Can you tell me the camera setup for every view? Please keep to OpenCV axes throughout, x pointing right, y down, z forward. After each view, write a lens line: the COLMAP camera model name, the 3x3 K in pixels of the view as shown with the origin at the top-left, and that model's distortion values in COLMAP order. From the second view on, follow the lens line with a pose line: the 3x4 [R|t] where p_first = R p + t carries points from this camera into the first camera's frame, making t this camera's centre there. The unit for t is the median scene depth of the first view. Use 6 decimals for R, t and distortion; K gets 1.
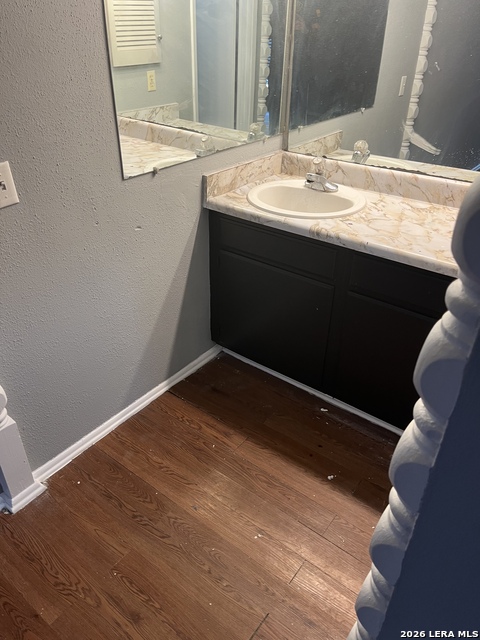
lens RADIAL K [[486.7, 0, 239.5], [0, 486.7, 320.1], [0, 0, 1]] dist [0.029487, -0.026673]
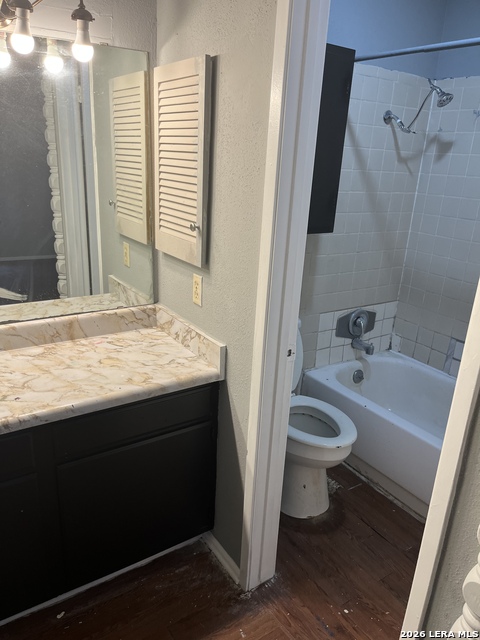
lens RADIAL K [[486.7, 0, 239.8], [0, 486.7, 320.9], [0, 0, 1]] dist [0.029487, -0.026673]
pose [[0.330526, -0.299093, 0.895152, -0.347041], [0.468812, 0.875201, 0.119323, -0.223946], [-0.819127, 0.380218, 0.429495, 0.256651]]
